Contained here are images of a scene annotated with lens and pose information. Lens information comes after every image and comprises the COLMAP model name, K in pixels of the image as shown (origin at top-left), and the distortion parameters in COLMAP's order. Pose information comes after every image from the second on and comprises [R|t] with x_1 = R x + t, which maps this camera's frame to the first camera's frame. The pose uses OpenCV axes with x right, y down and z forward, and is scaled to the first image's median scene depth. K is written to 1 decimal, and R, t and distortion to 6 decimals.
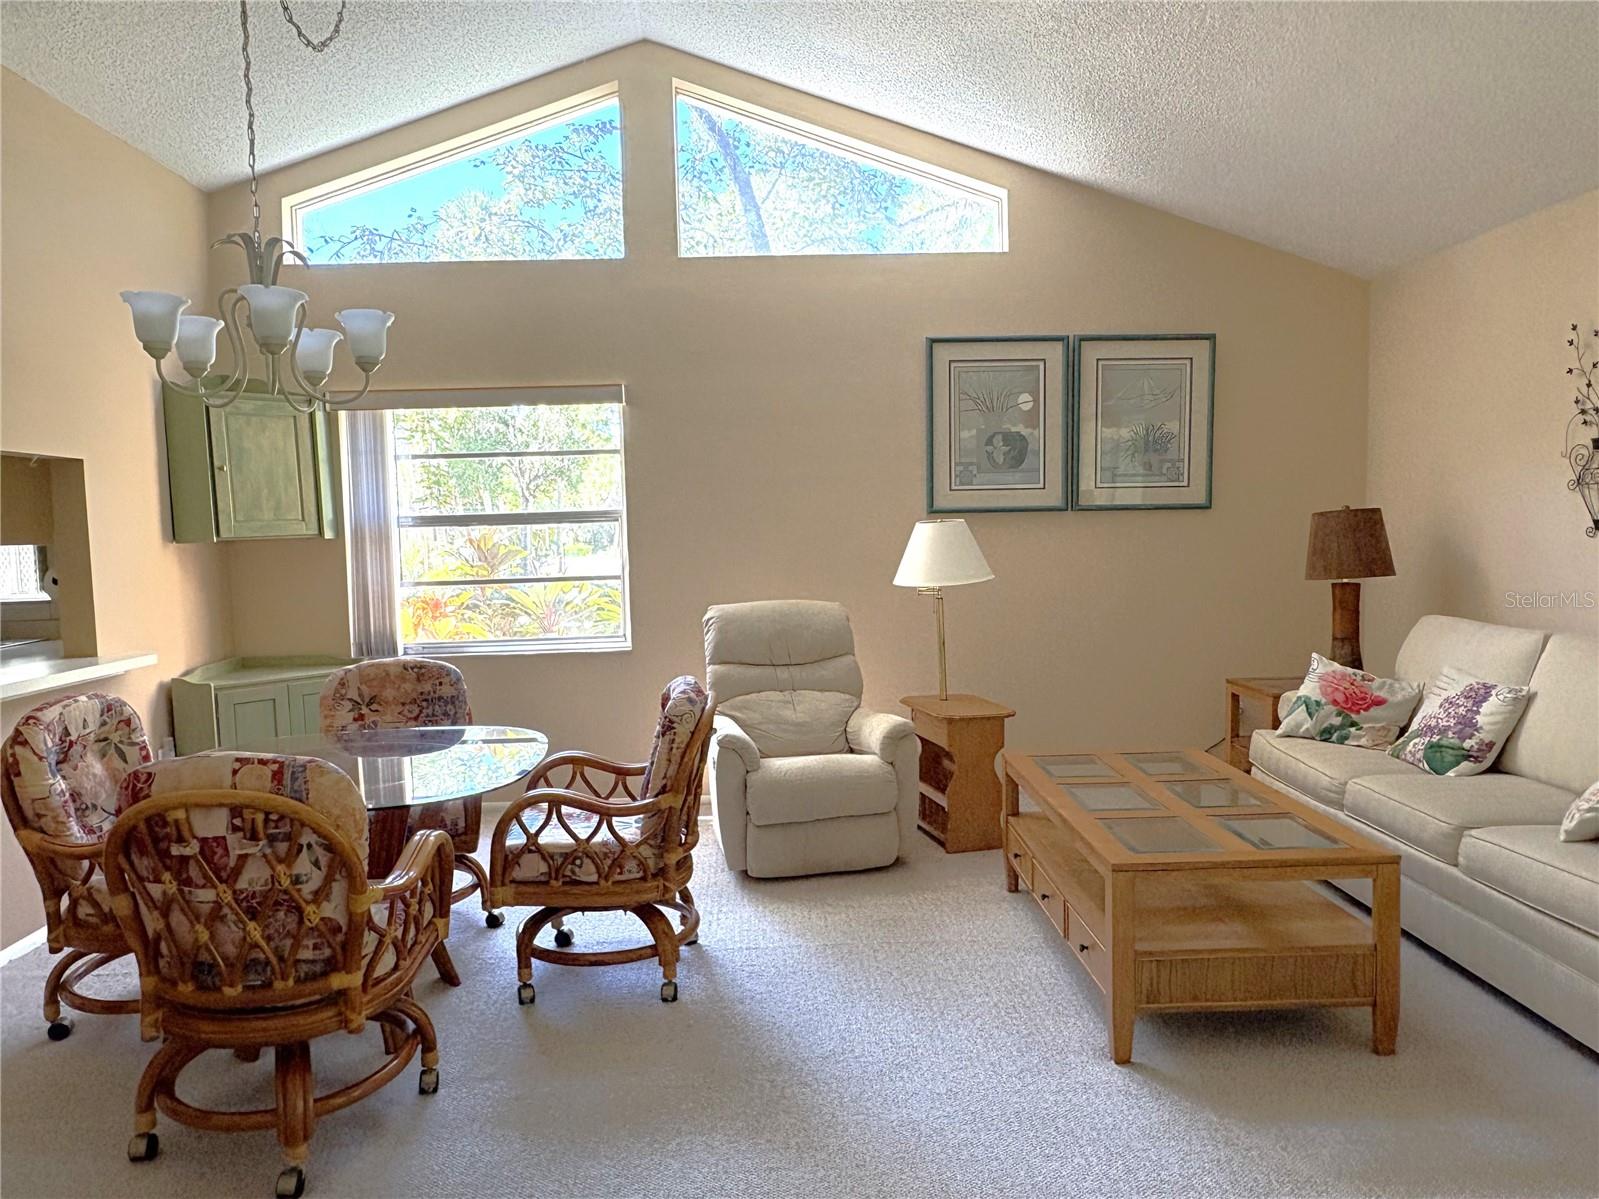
lens RADIAL K [[1079.7, 0, 810.7], [0, 1079.7, 605.8], [0, 0, 1]] dist [-0.001431, -0.002176]
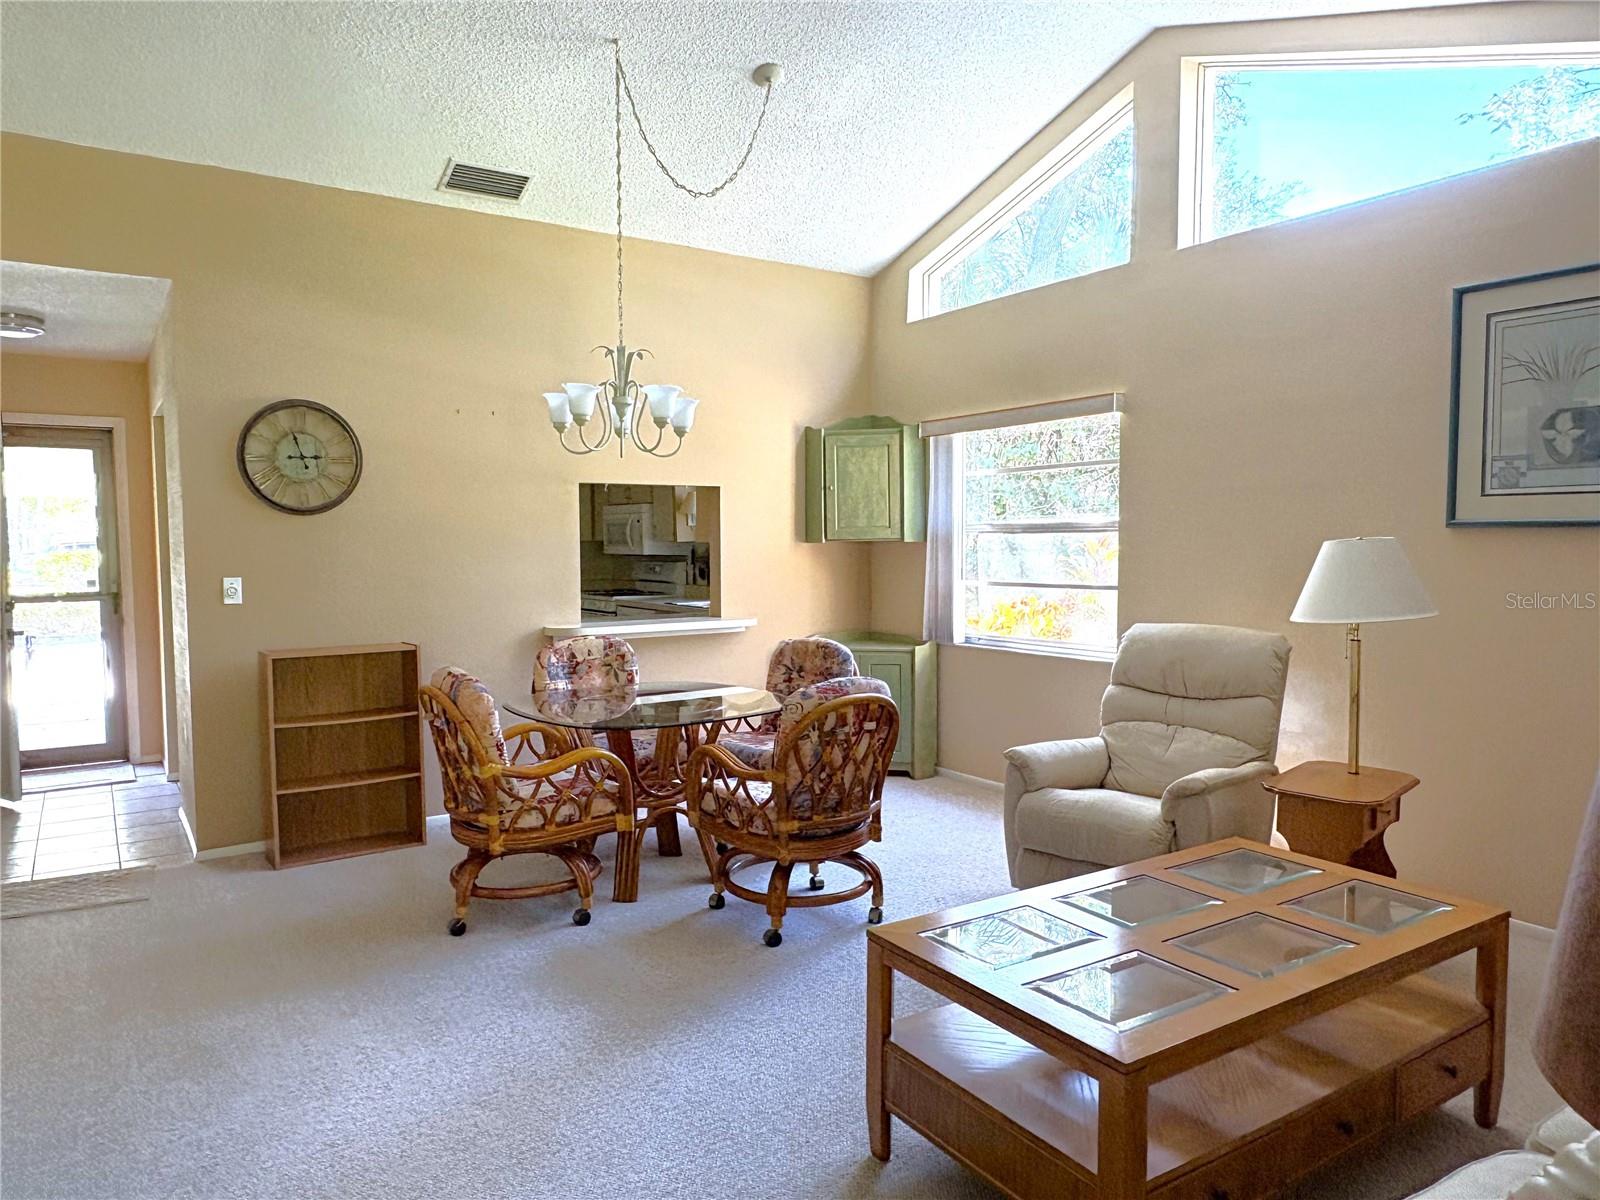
lens RADIAL K [[1080.4, 0, 811.2], [0, 1080.4, 606.3], [0, 0, 1]] dist [-0.001431, -0.002176]
pose [[0.516093, 0.075582, -0.853192, 0.584047], [-0.070920, 0.996450, 0.045374, -0.038826], [0.853592, 0.037091, 0.519620, 0.279346]]
